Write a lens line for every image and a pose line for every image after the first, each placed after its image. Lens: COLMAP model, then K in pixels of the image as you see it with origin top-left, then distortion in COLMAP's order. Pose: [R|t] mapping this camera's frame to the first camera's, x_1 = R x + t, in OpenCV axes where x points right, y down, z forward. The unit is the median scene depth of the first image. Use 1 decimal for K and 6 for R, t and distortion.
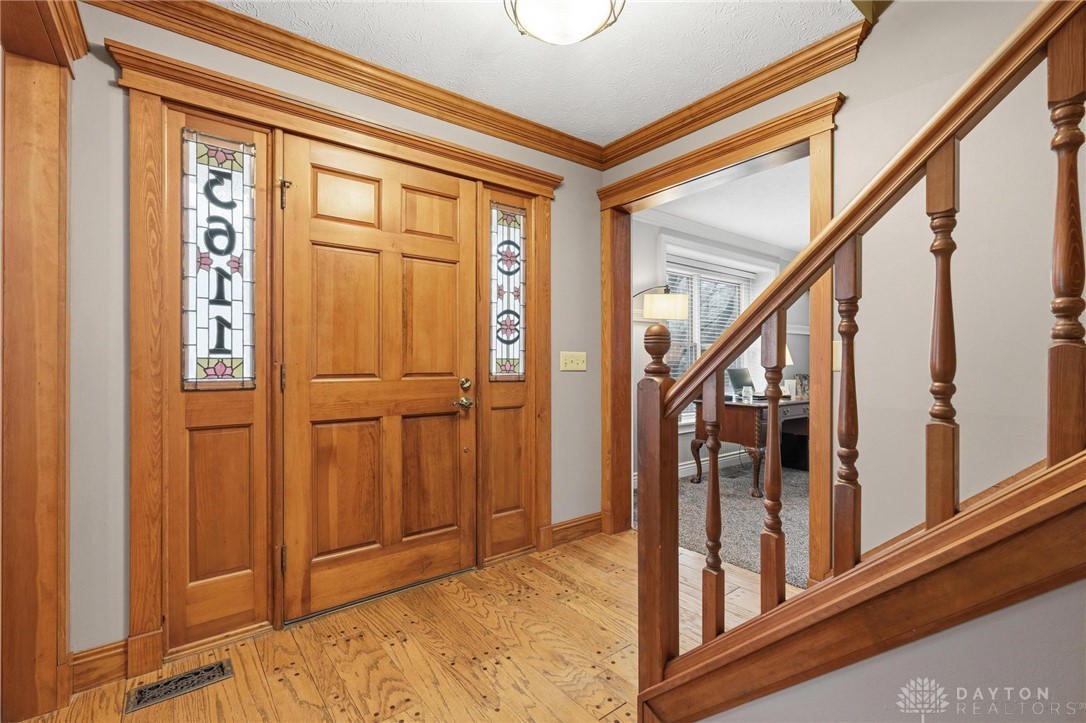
lens RADIAL K [[500.8, 0, 543.0], [0, 500.8, 363.3], [0, 0, 1]] dist [0.000010, 0.000287]
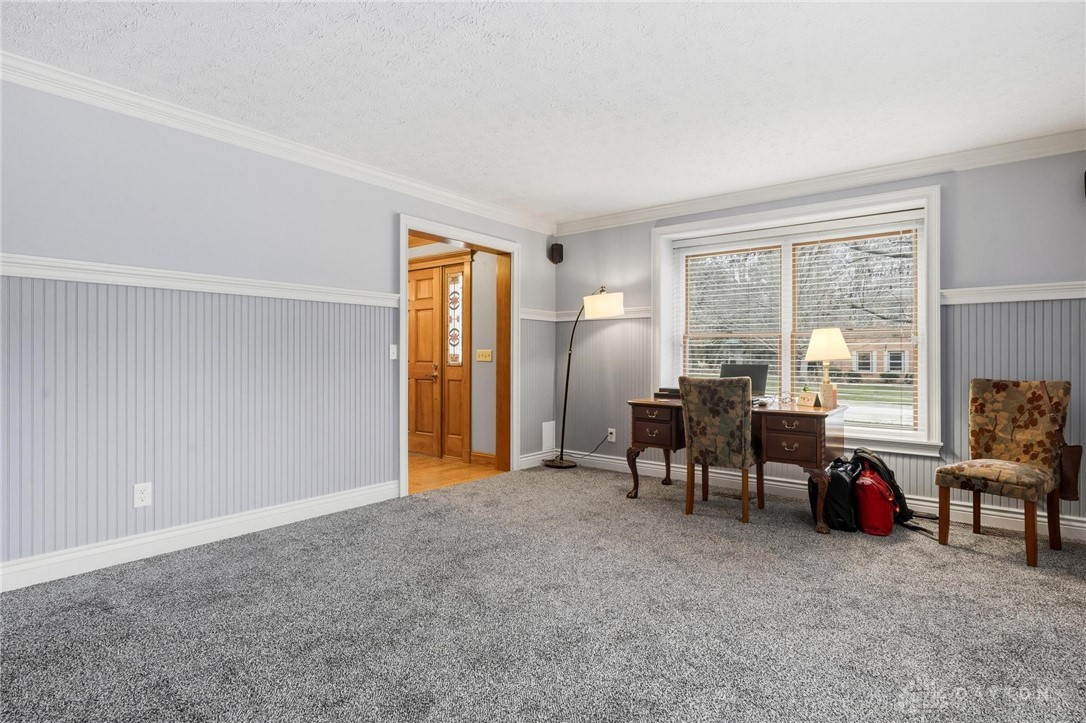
lens RADIAL K [[560.2, 0, 543.4], [0, 560.2, 358.0], [0, 0, 1]] dist [0.001104, 0.000025]
pose [[0.220436, 0.001341, -0.975400, 2.064095], [-0.003322, 0.999994, 0.000624, 0.003051], [0.975396, 0.003103, 0.220439, 0.863716]]
